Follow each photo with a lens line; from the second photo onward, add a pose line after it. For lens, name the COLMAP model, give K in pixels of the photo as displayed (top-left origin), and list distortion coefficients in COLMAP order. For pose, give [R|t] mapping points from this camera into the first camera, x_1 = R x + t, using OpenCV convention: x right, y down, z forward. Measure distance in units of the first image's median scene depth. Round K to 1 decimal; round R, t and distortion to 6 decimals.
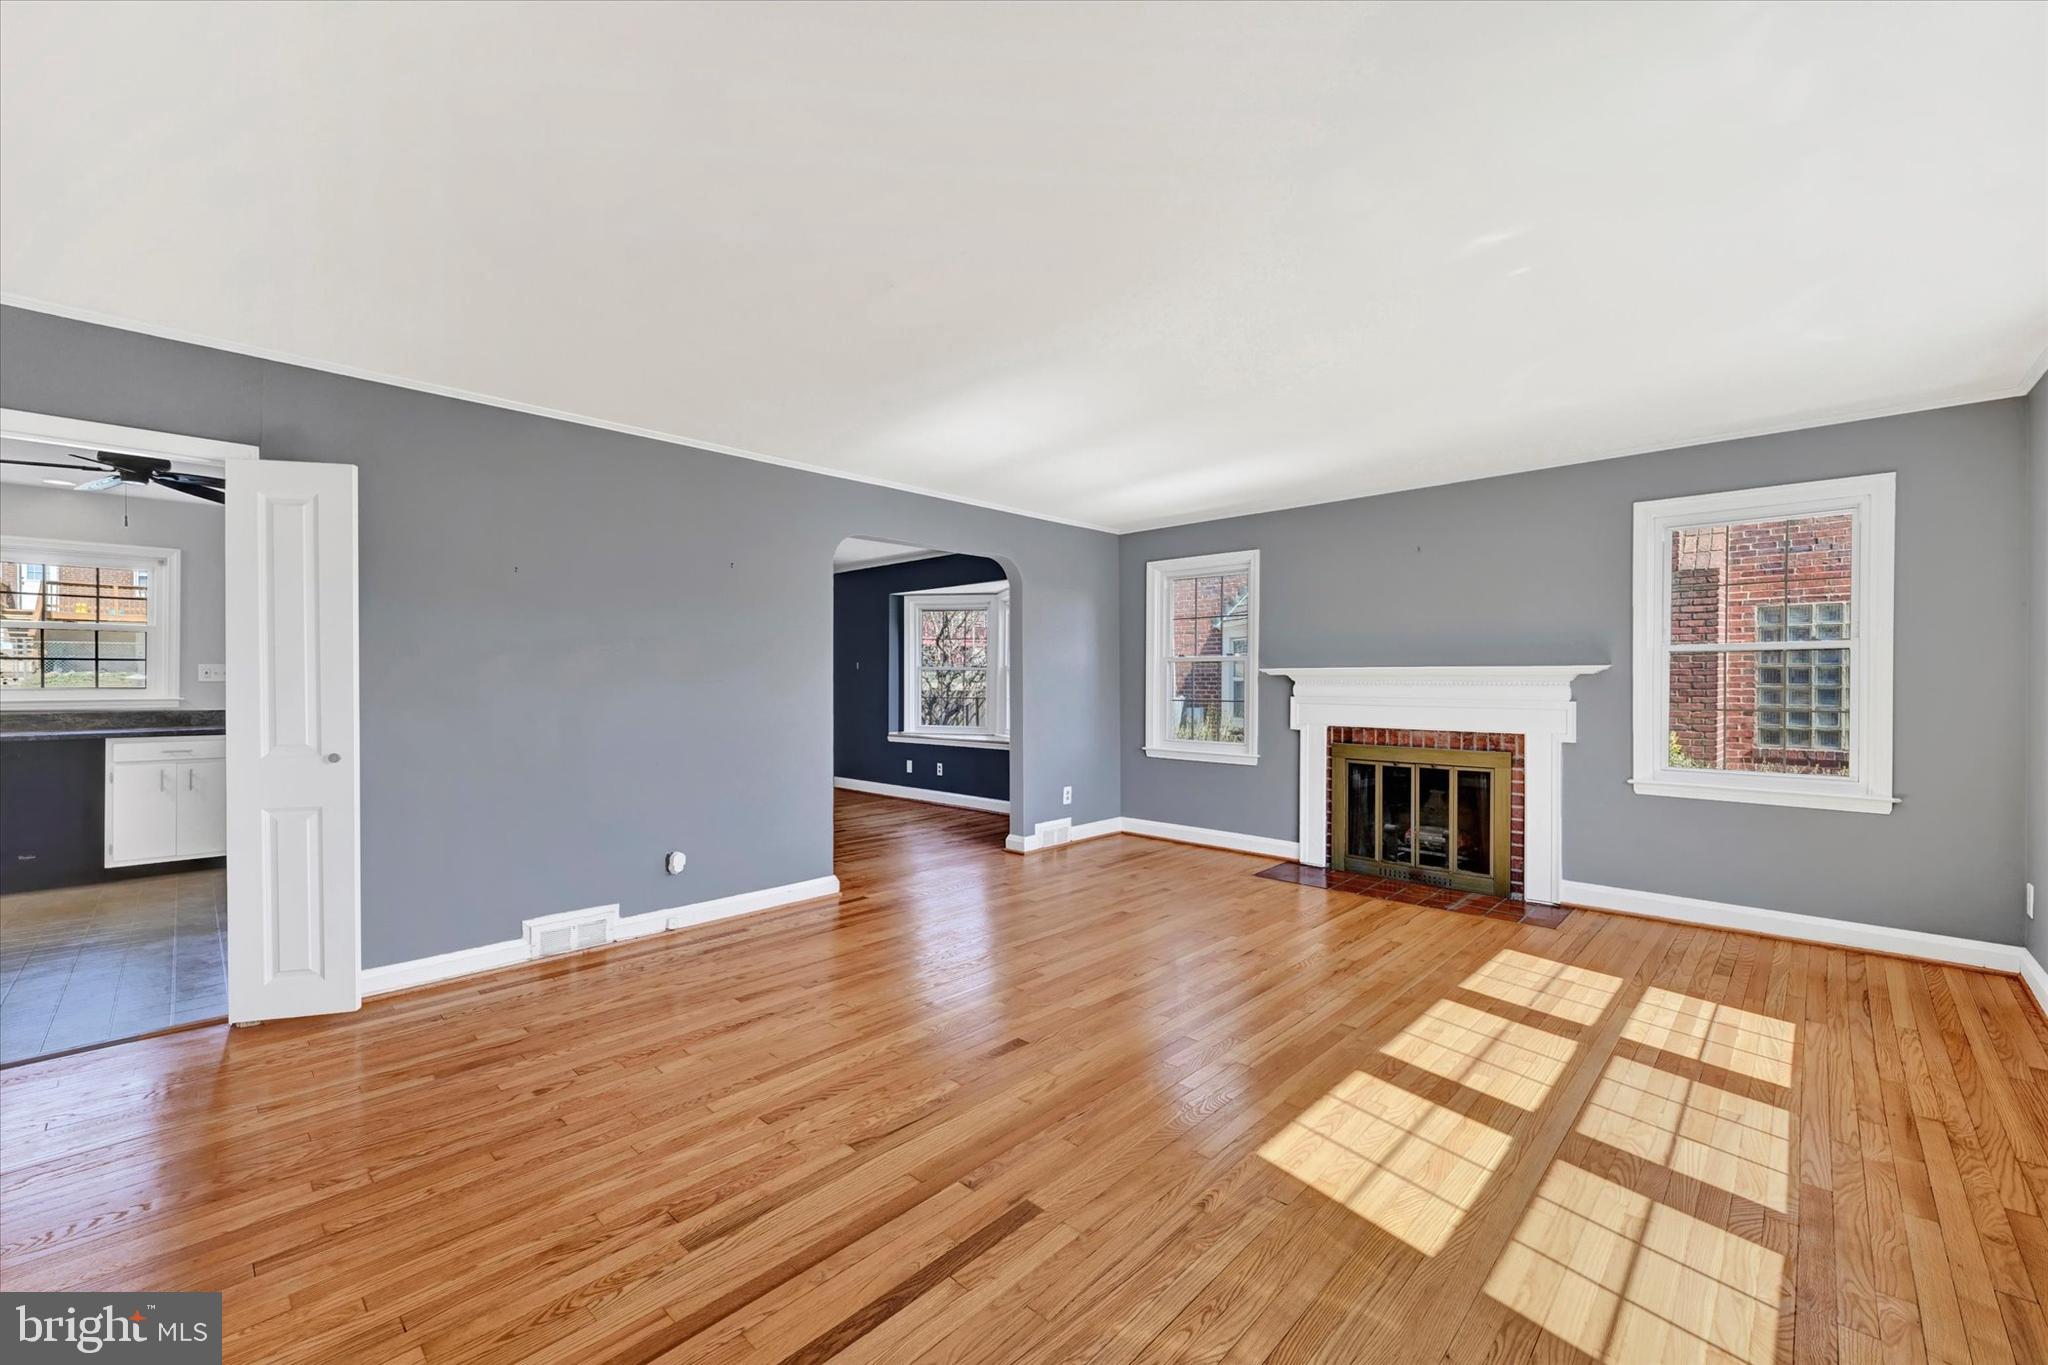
lens RADIAL K [[828.0, 0, 1023.0], [0, 828.0, 674.4], [0, 0, 1]] dist [-0.000447, -0.000557]
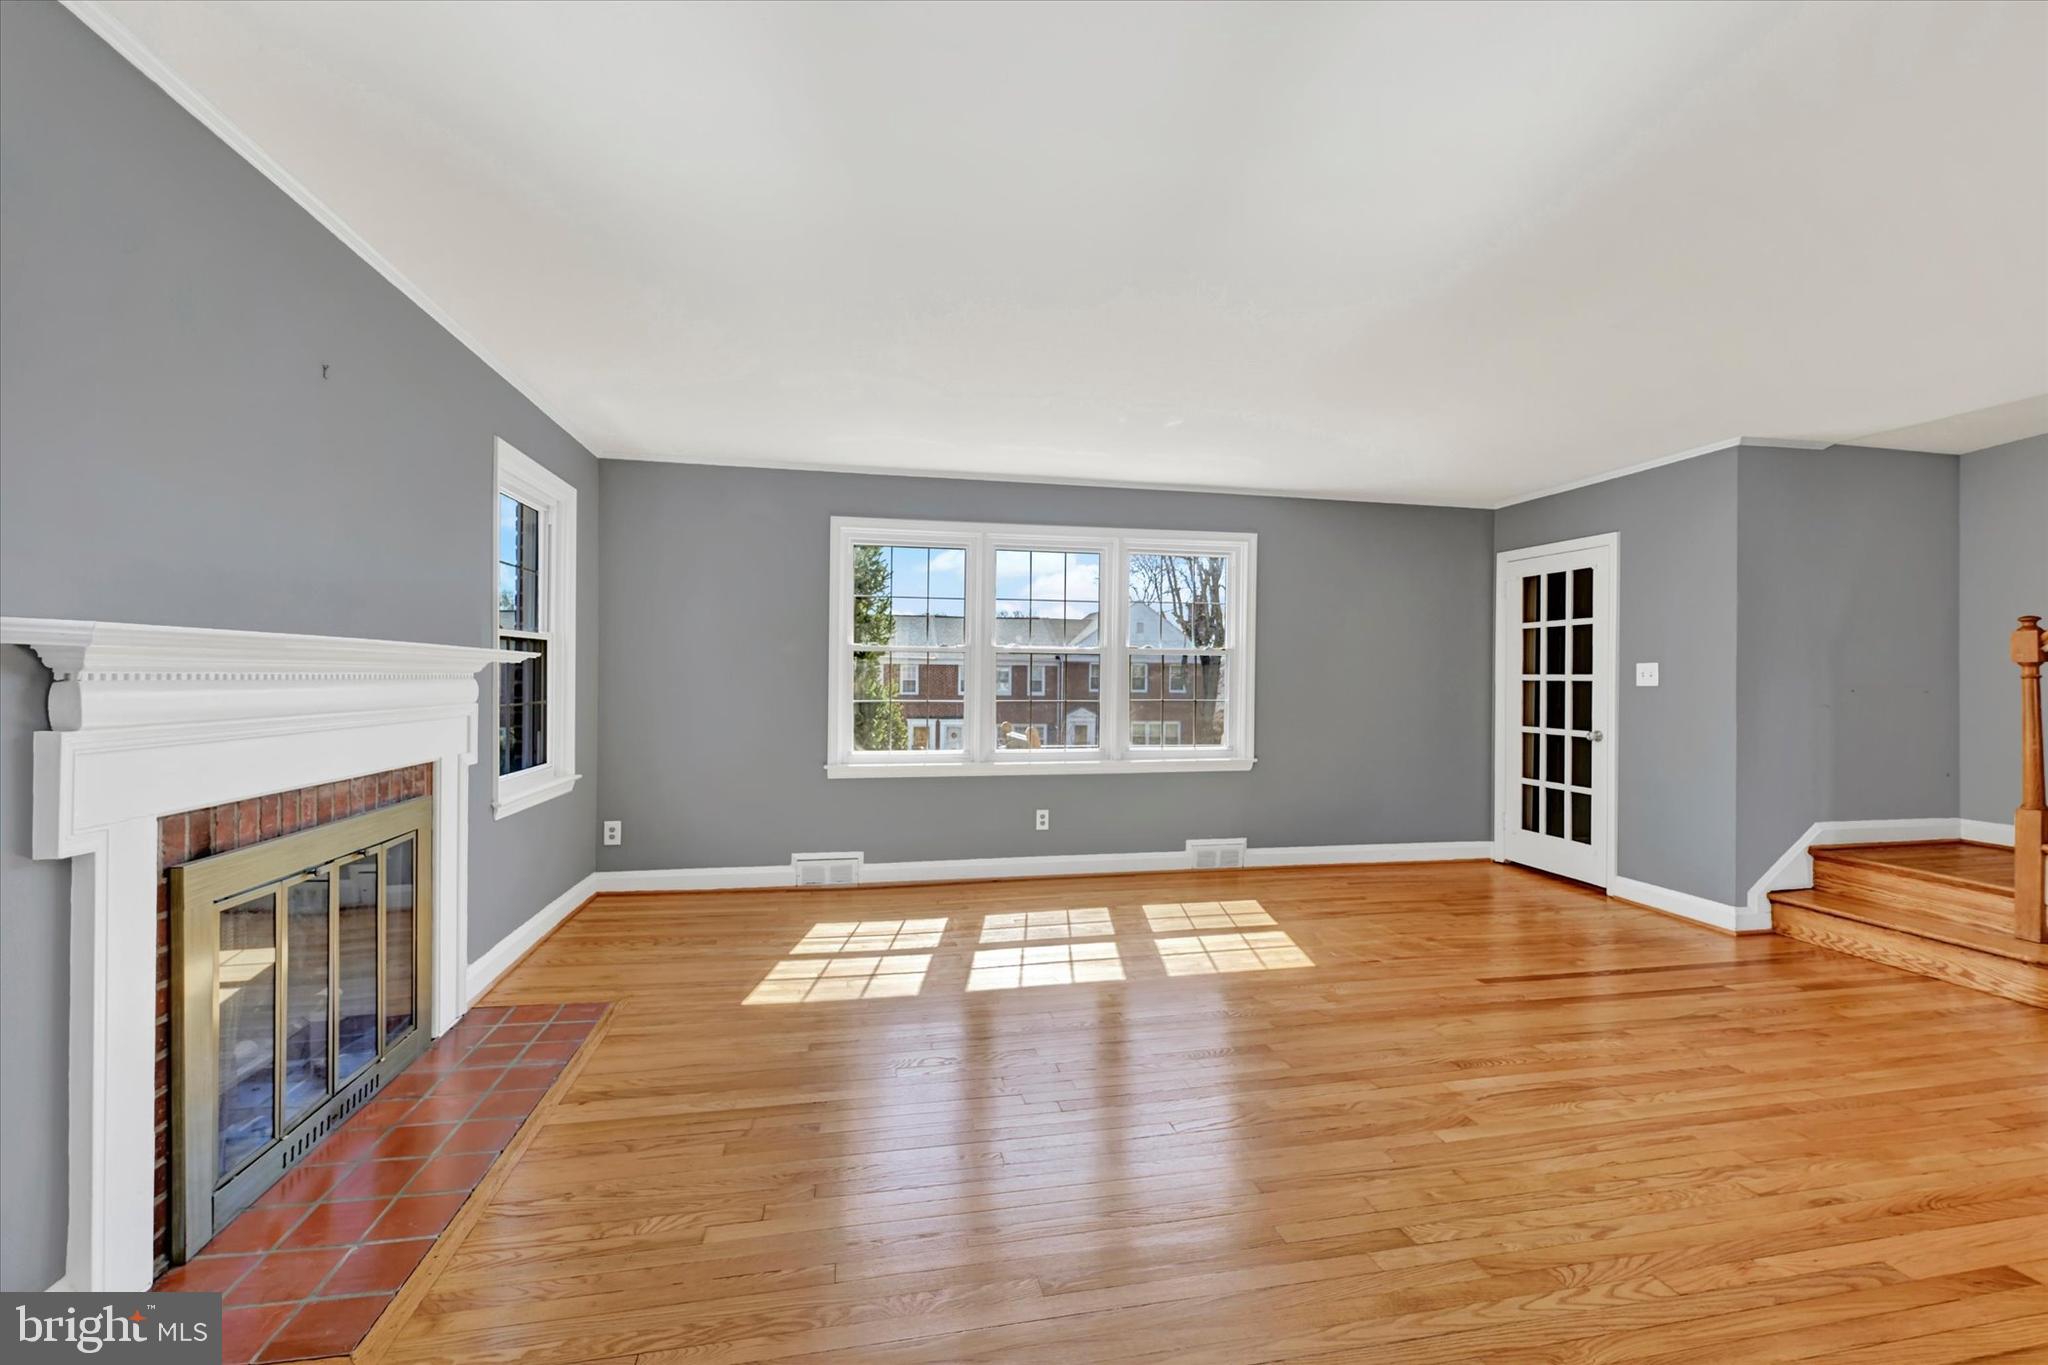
lens RADIAL K [[828.0, 0, 1008.9], [0, 828.0, 685.5], [0, 0, 1]] dist [-0.000447, -0.000557]
pose [[-0.816851, -0.015477, 0.576641, -0.071428], [-0.013371, 0.999879, 0.007896, 0.008238], [-0.576694, -0.001261, -0.816959, 1.237735]]
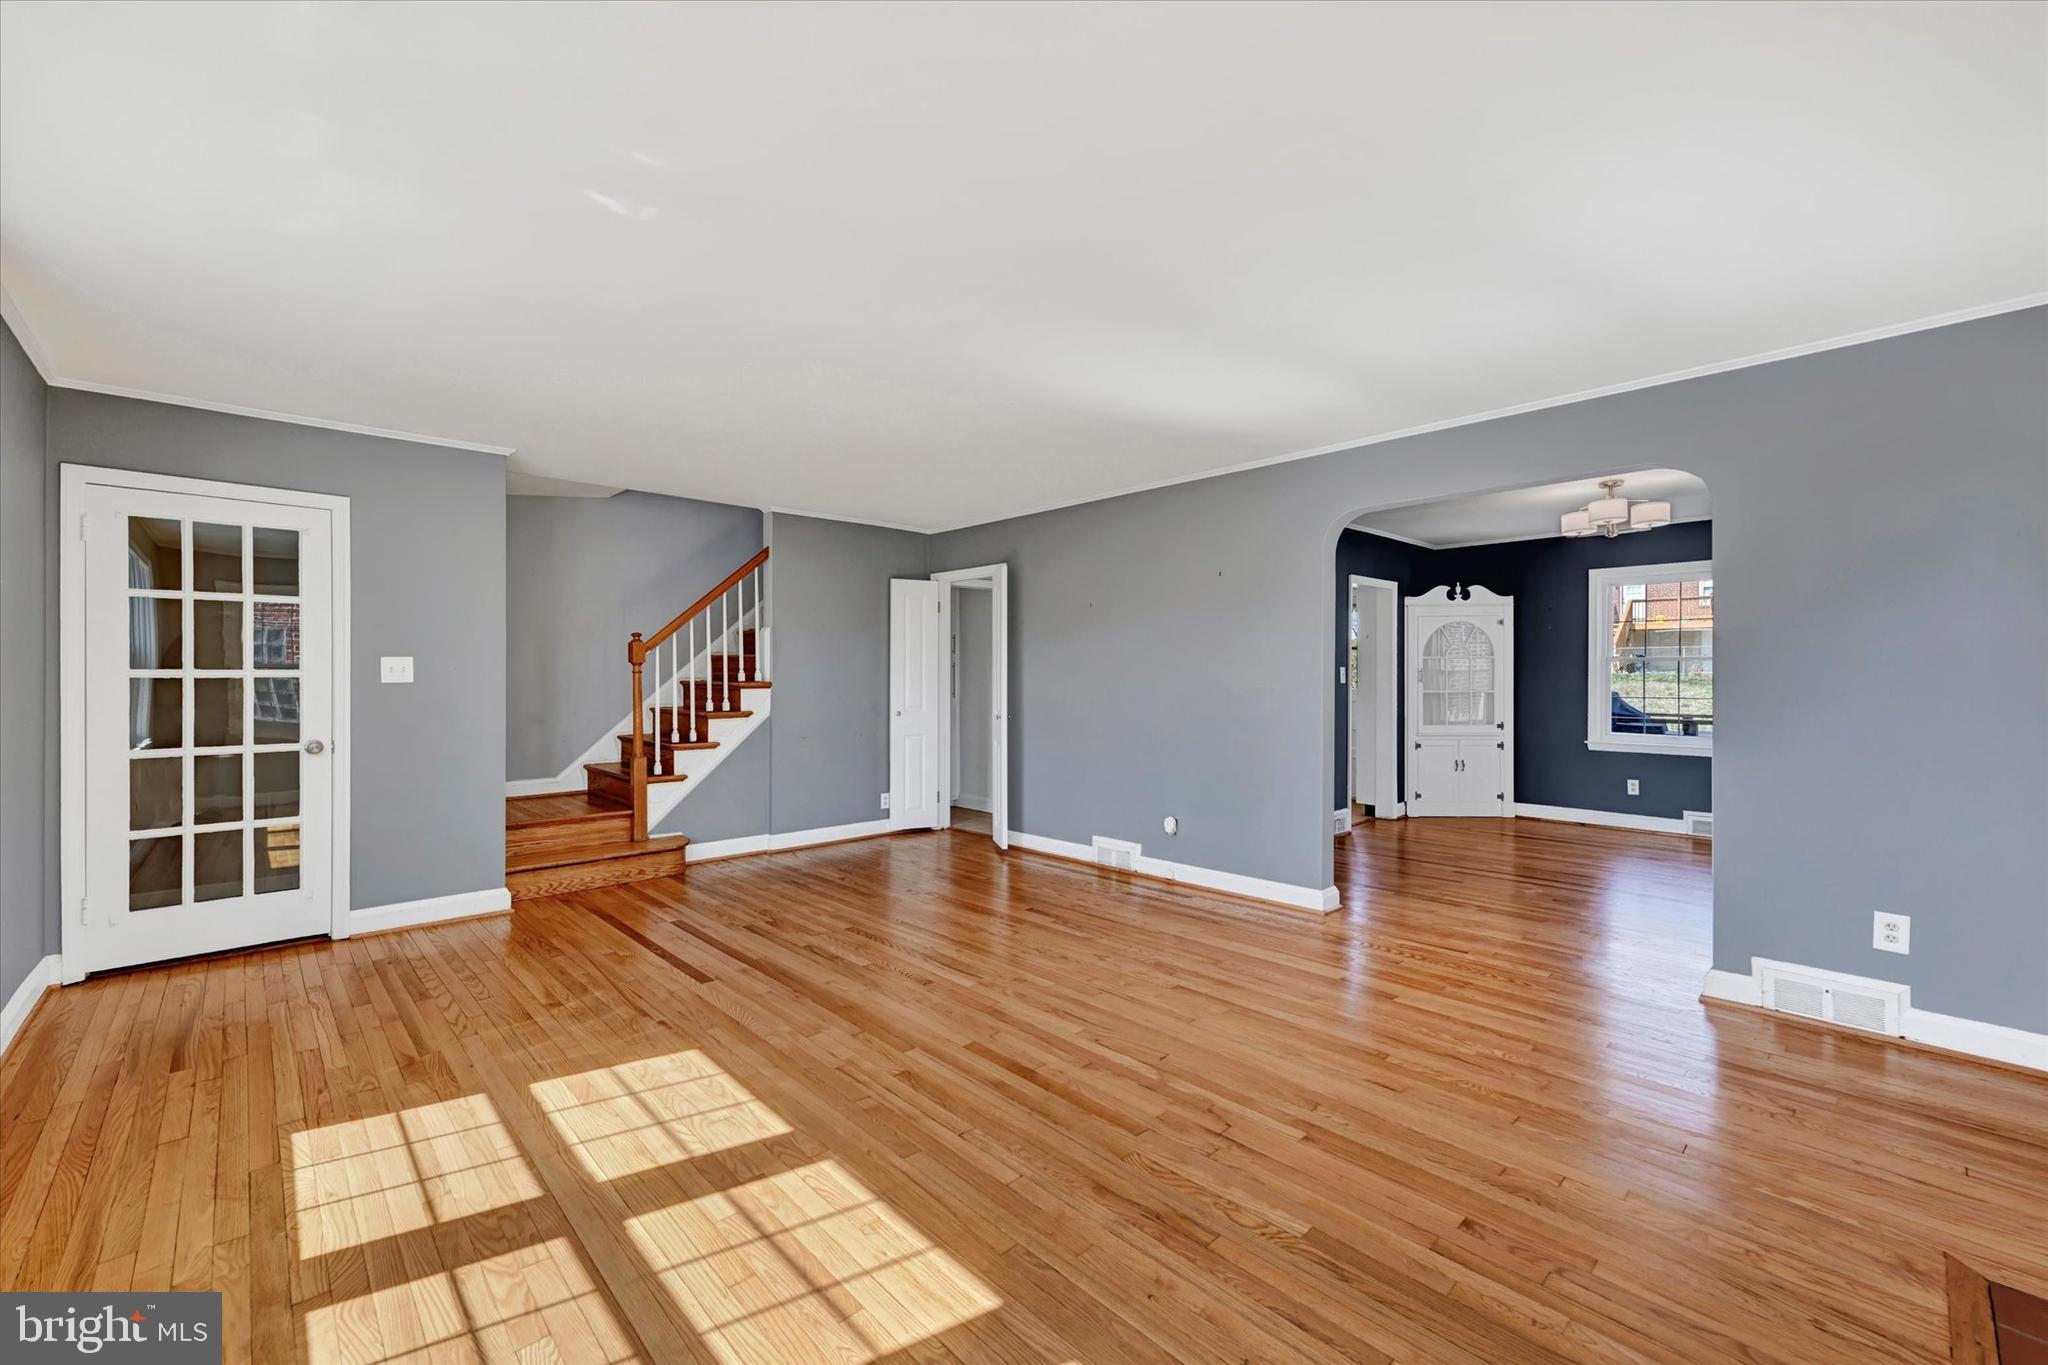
lens RADIAL K [[828.0, 0, 1019.8], [0, 828.0, 676.7], [0, 0, 1]] dist [-0.000447, -0.000557]
pose [[-0.049114, -0.002484, -0.998790, 0.700917], [0.006864, 0.999972, -0.002825, 0.007428], [0.998770, -0.006994, -0.049096, 0.716892]]
